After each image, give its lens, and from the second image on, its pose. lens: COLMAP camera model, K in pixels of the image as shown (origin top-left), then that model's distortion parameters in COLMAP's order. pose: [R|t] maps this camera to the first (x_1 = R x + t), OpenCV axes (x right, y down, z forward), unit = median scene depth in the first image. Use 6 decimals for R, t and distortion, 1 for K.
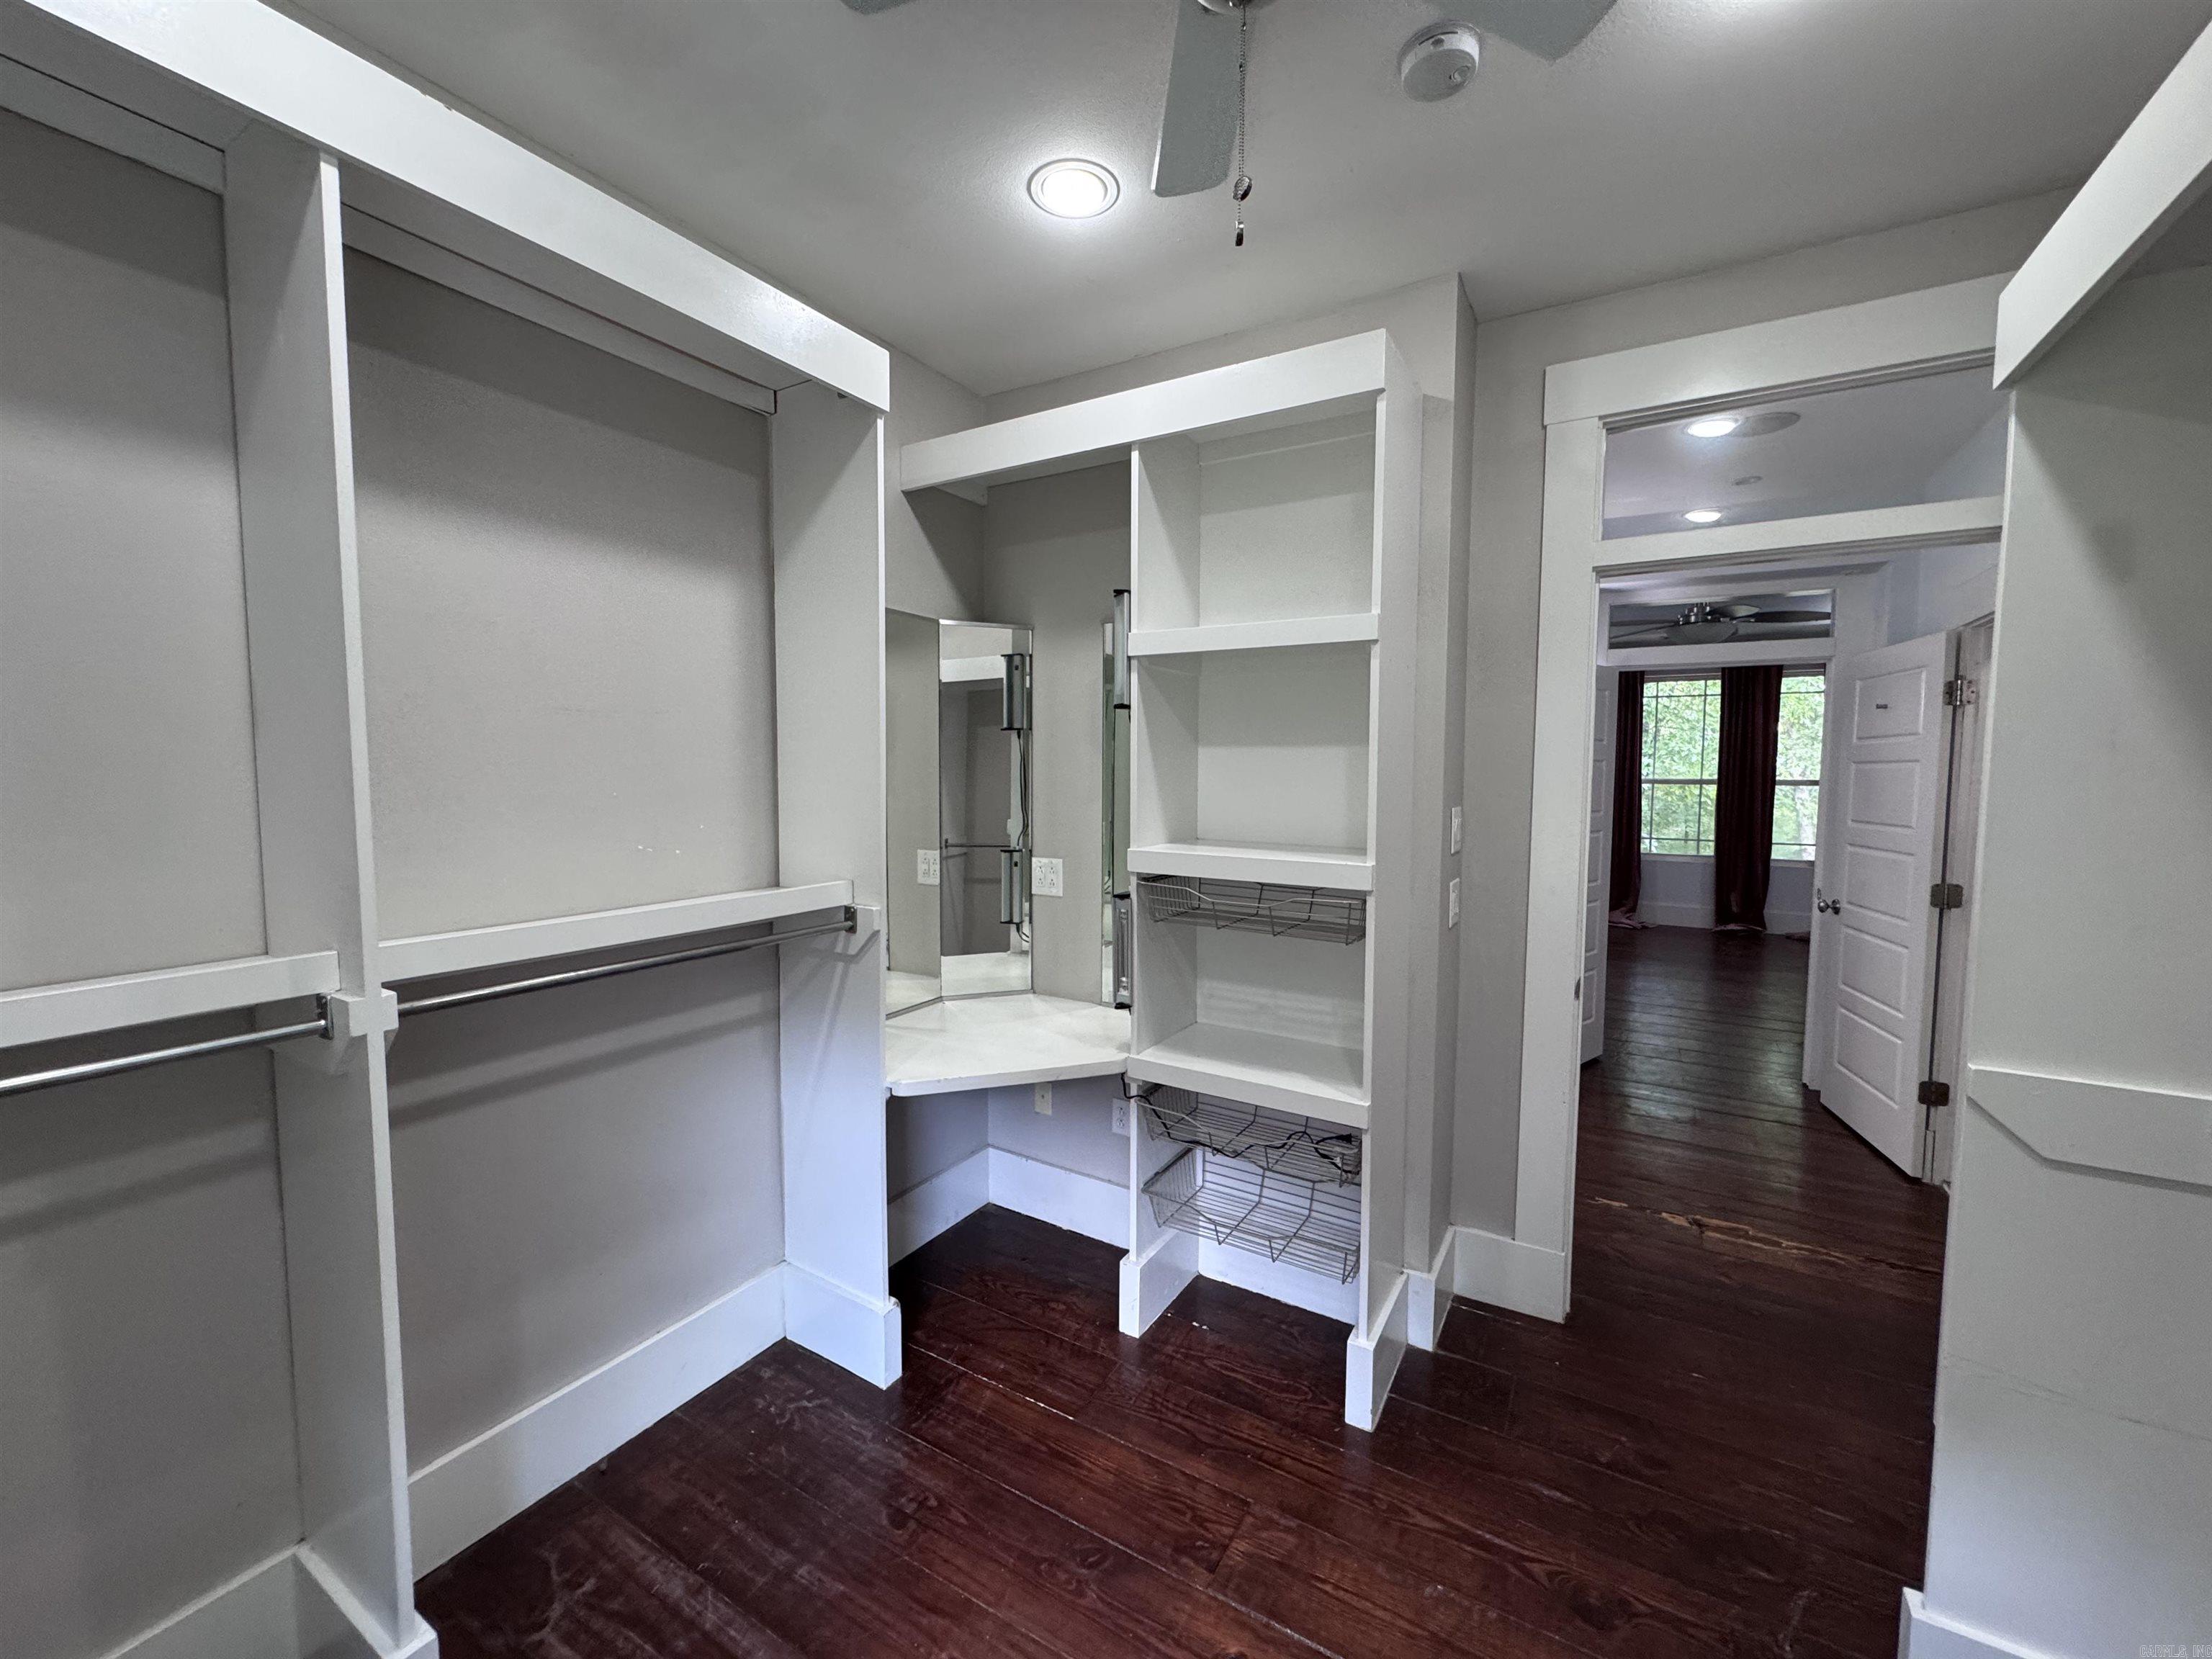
lens RADIAL K [[887.1, 0, 1104.6], [0, 887.1, 821.6], [0, 0, 1]] dist [-0.003152, 0.000603]
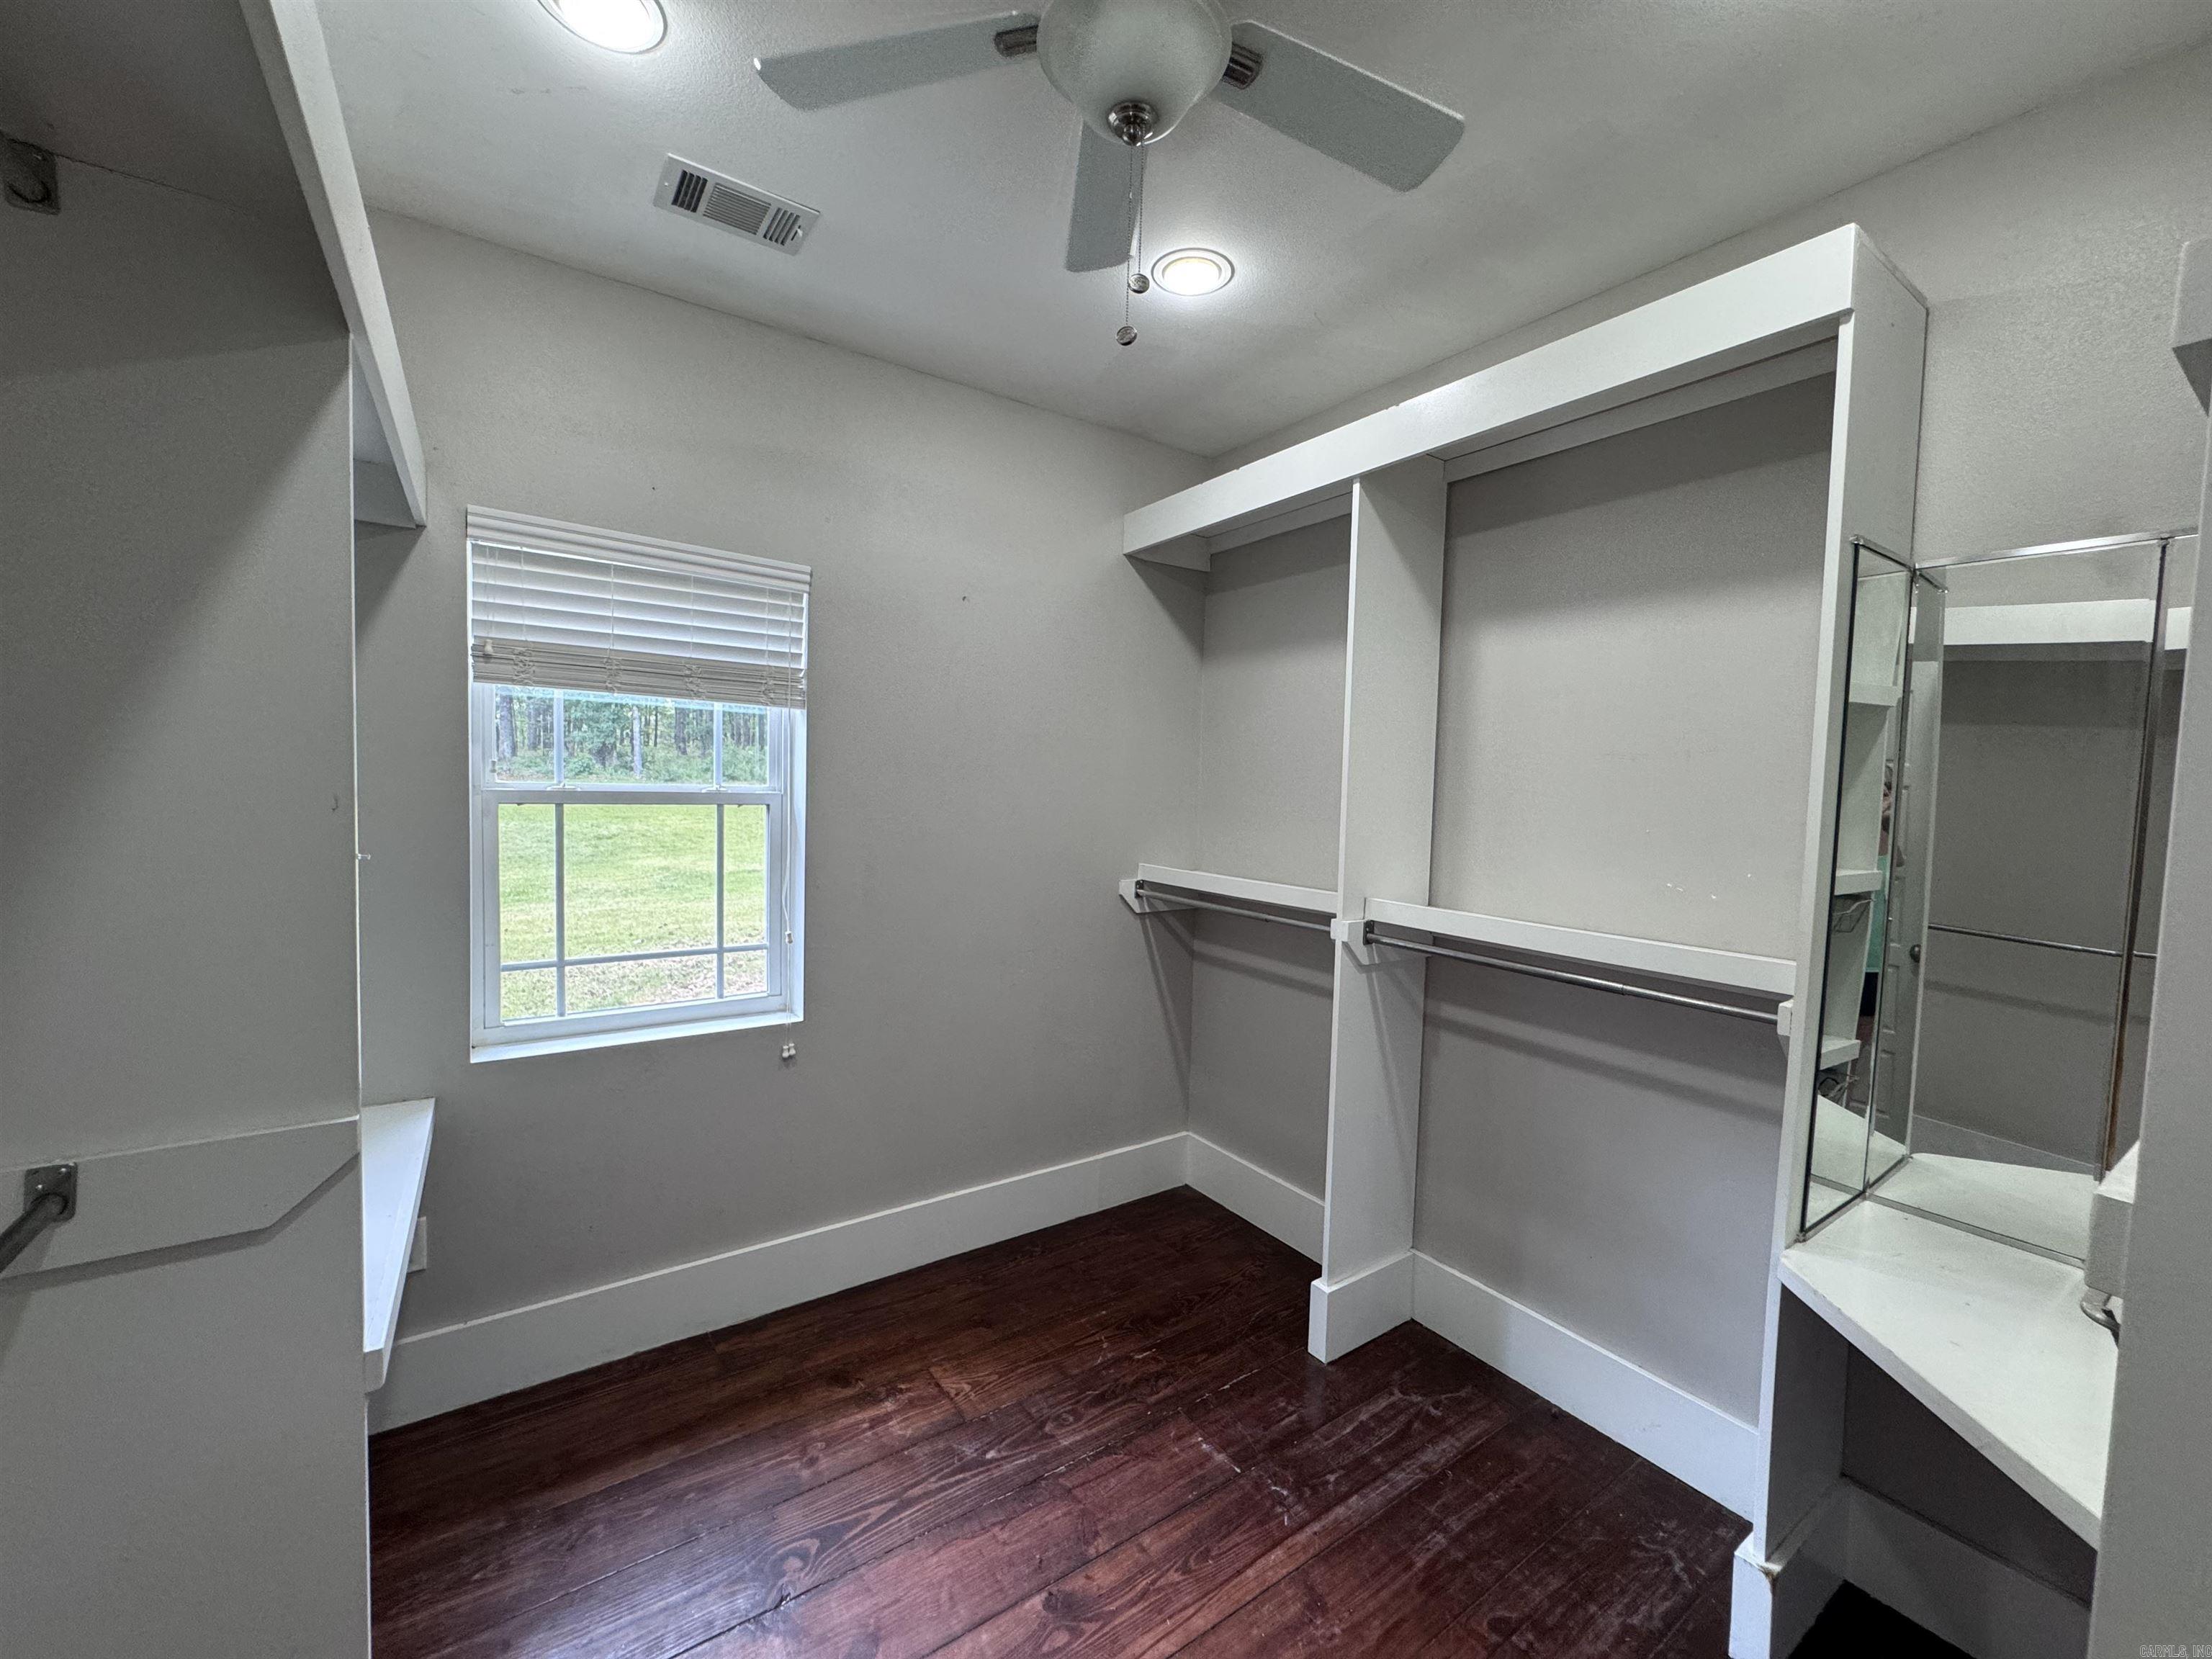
lens RADIAL K [[887.1, 0, 1106.6], [0, 887.1, 831.2], [0, 0, 1]] dist [-0.003152, 0.000603]
pose [[-0.409998, 0.037368, -0.911321, 0.780426], [-0.089026, 0.992750, 0.080759, -0.066386], [0.907731, 0.114242, -0.403698, 0.962279]]
